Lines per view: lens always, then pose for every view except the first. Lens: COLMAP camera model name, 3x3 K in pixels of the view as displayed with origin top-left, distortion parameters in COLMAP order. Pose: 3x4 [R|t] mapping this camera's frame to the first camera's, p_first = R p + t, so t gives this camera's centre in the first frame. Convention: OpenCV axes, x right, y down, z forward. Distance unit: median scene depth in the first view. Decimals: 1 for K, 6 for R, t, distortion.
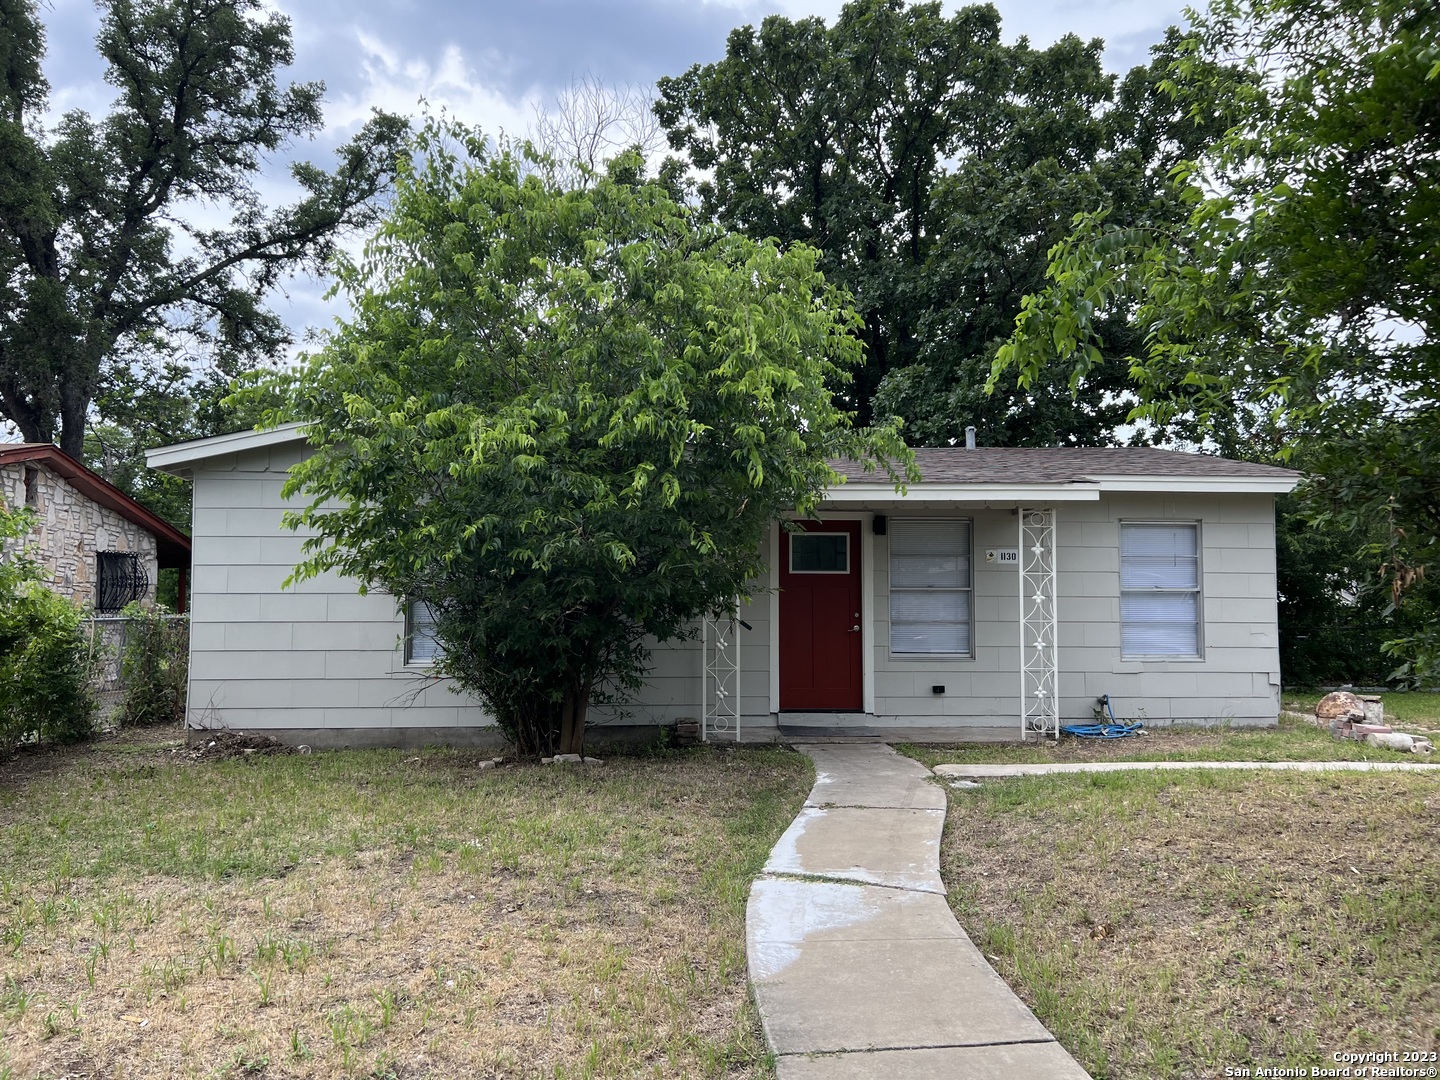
lens RADIAL K [[1093.3, 0, 722.2], [0, 1093.3, 535.2], [0, 0, 1]] dist [0.010709, -0.028431]
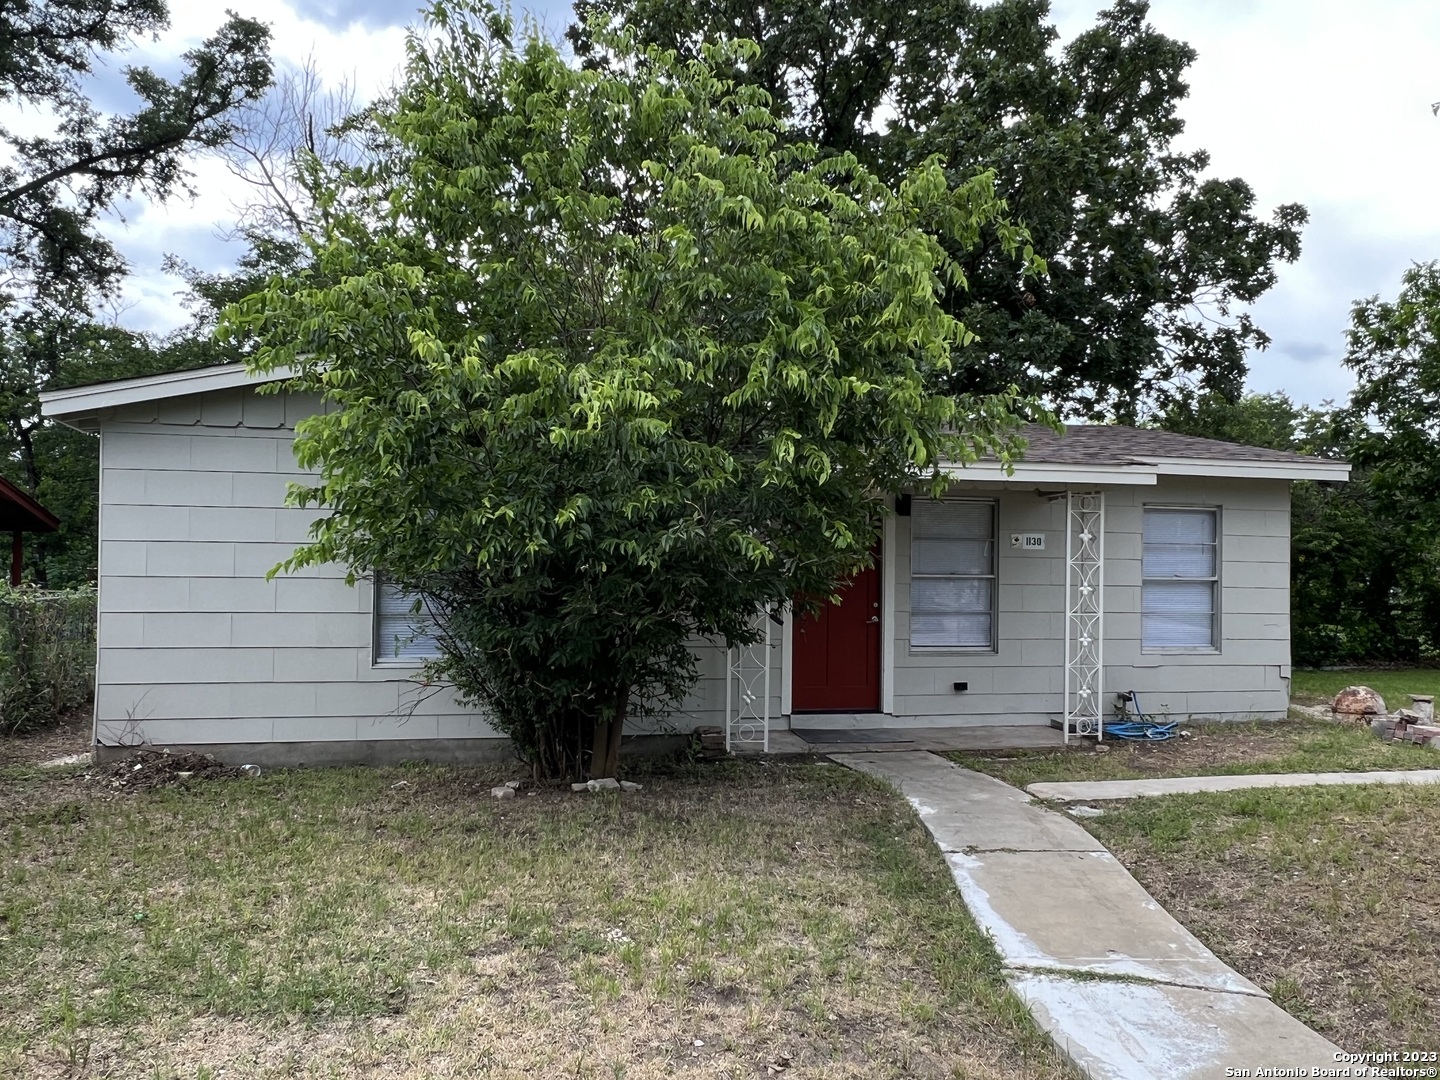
lens RADIAL K [[1093.3, 0, 718.0], [0, 1093.3, 541.8], [0, 0, 1]] dist [0.010709, -0.028431]
pose [[0.988329, 0.015130, 0.151584, -0.138397], [-0.021228, 0.999026, 0.038694, -0.010208], [-0.150851, -0.041460, 0.987687, 0.128371]]
